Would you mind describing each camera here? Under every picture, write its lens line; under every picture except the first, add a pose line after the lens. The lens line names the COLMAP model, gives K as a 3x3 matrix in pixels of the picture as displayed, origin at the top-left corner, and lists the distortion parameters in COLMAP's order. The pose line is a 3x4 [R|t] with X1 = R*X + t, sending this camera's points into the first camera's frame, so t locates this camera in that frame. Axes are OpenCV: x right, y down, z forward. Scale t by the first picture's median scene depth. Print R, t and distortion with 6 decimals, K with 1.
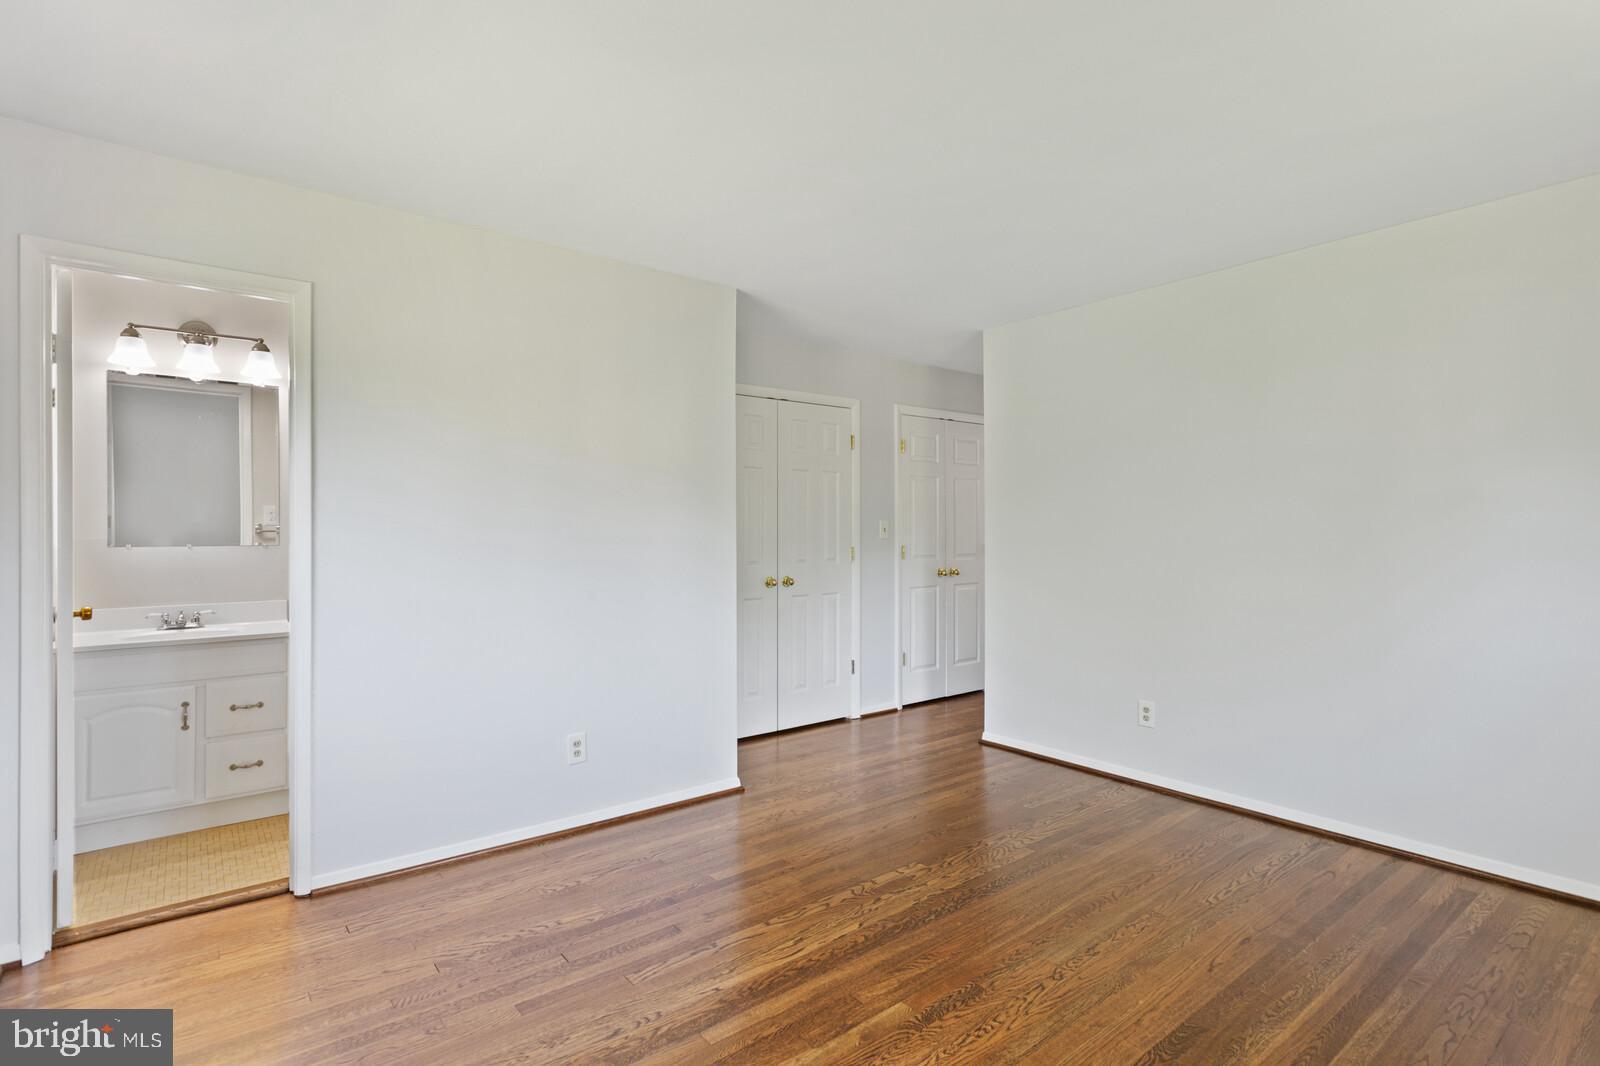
lens RADIAL K [[774.8, 0, 806.9], [0, 774.8, 529.1], [0, 0, 1]] dist [0.004737, 0.003400]
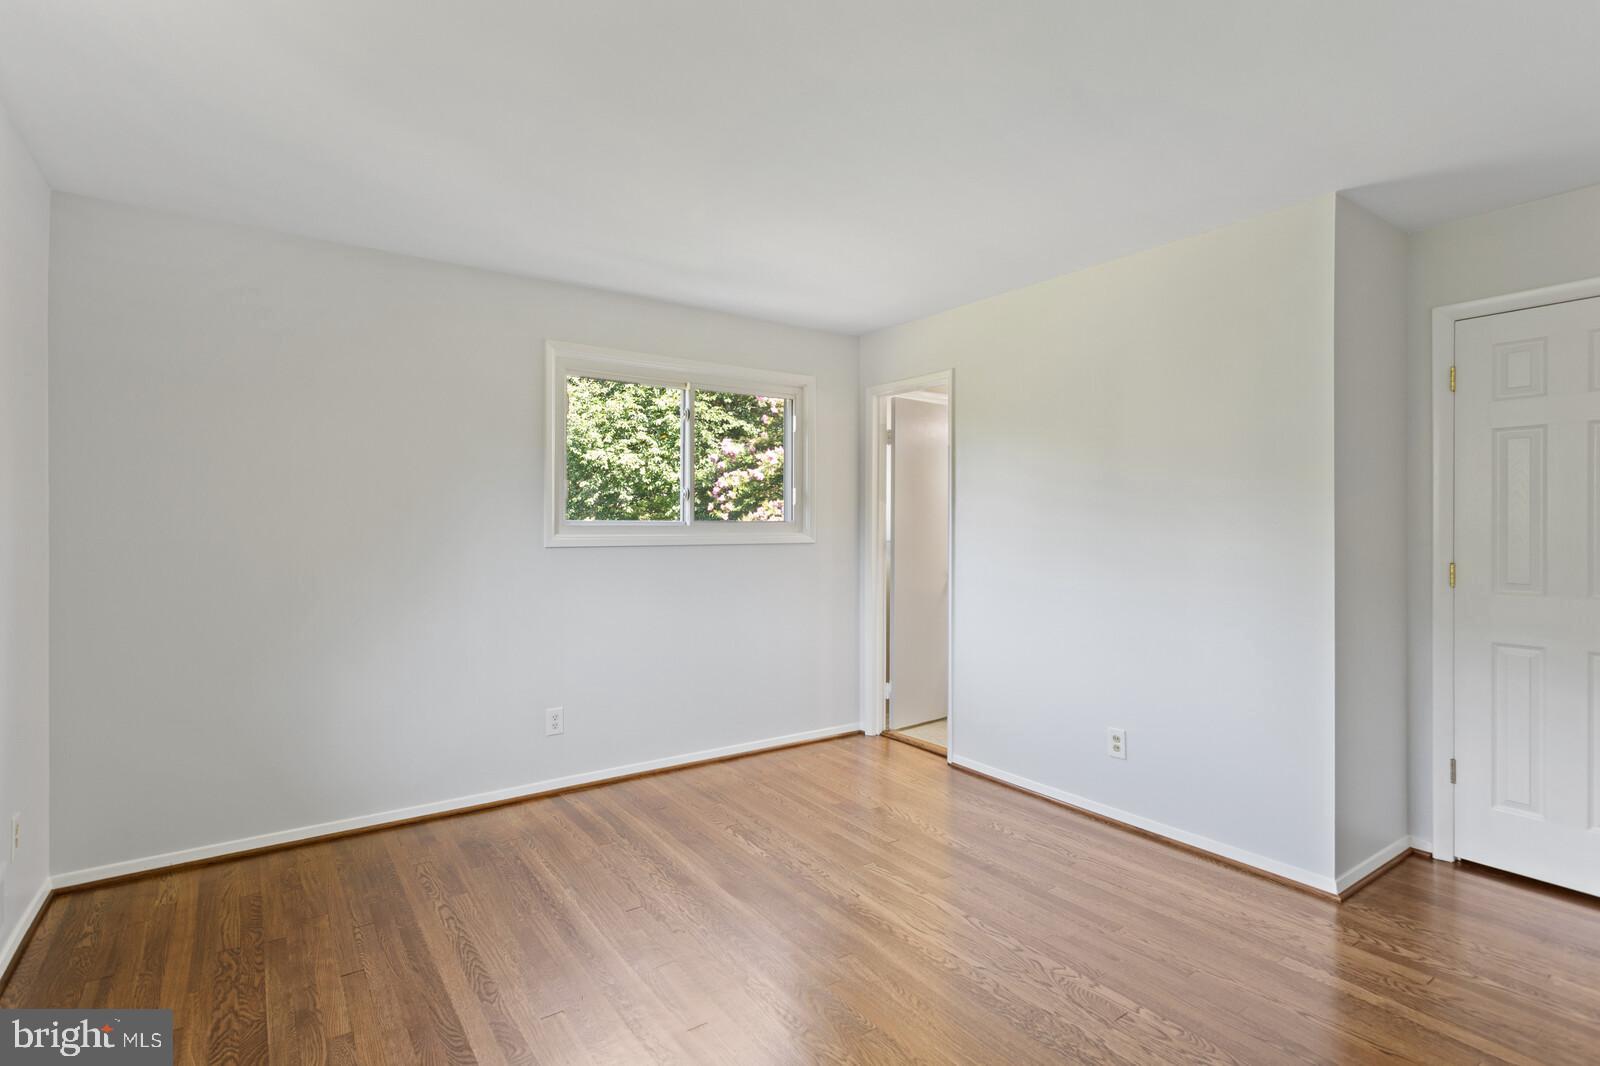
lens RADIAL K [[774.8, 0, 801.8], [0, 774.8, 529.7], [0, 0, 1]] dist [0.004737, 0.003400]
pose [[-0.048637, 0.004059, -0.998808, 0.918778], [-0.003455, 0.999985, 0.004232, -0.001575], [0.998811, 0.003657, -0.048622, 0.784503]]
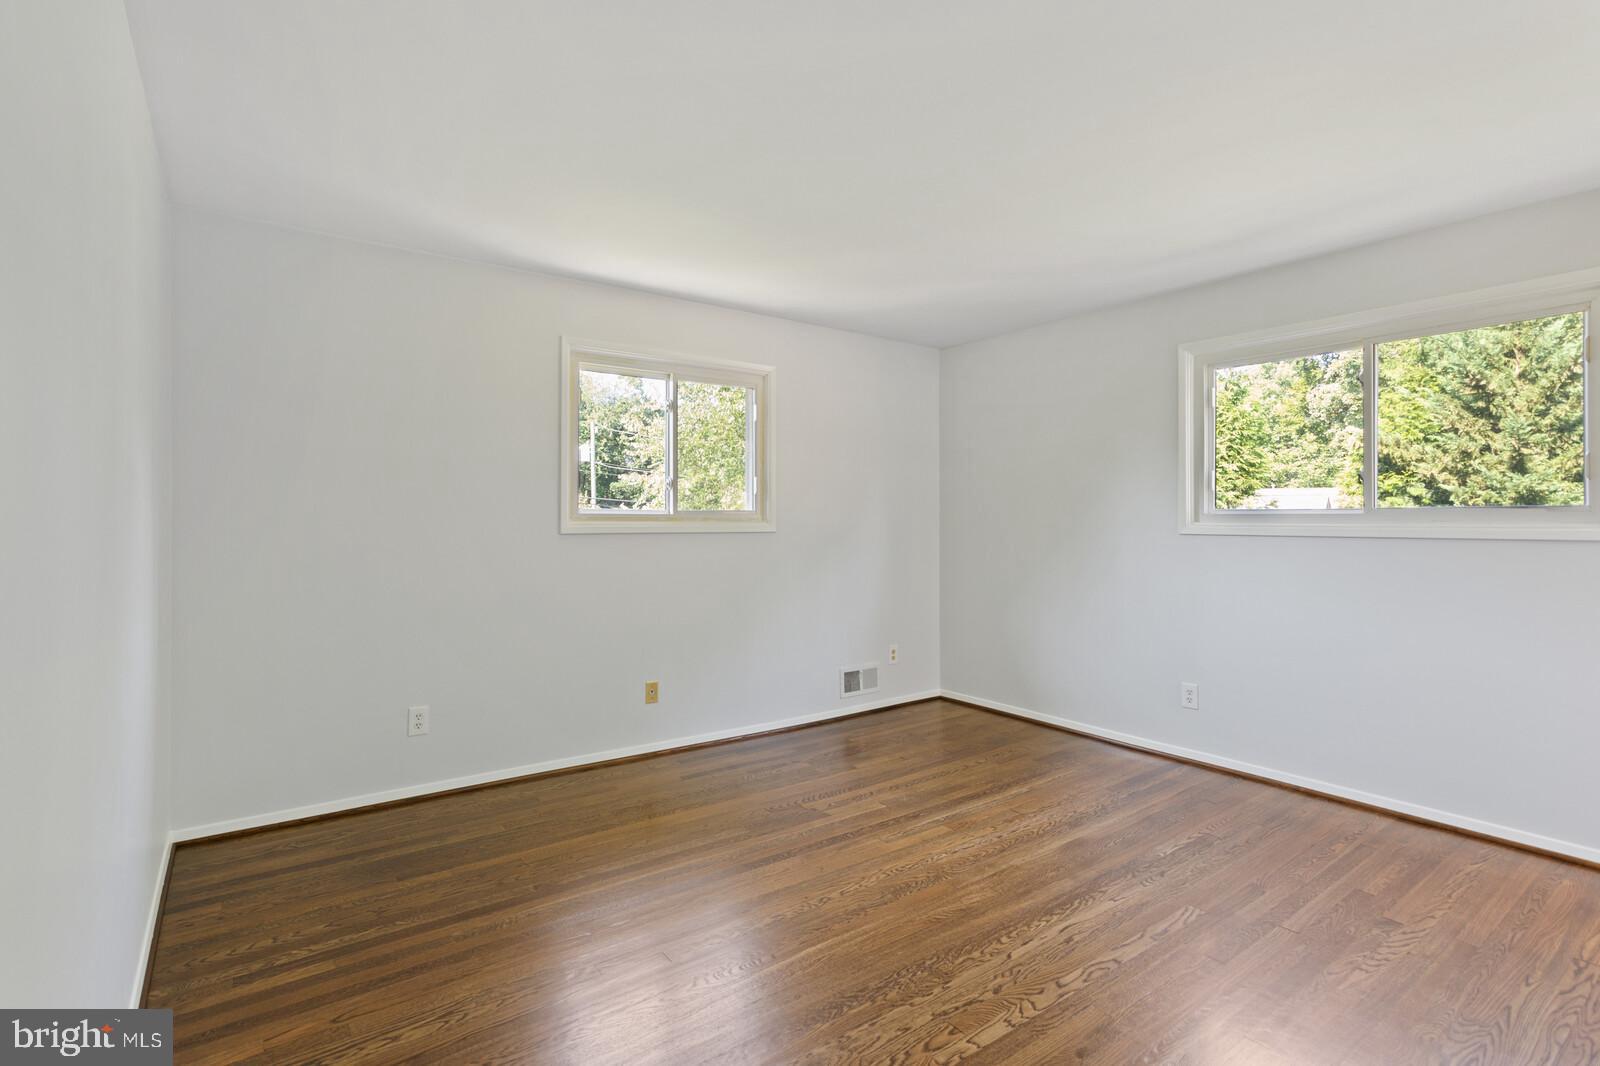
lens RADIAL K [[774.8, 0, 795.1], [0, 774.8, 527.8], [0, 0, 1]] dist [0.004737, 0.003400]
pose [[-0.998797, 0.001614, 0.049001, 0.255987], [0.002361, 0.999882, 0.015189, -0.000972], [-0.048971, 0.015287, -0.998683, 1.790088]]
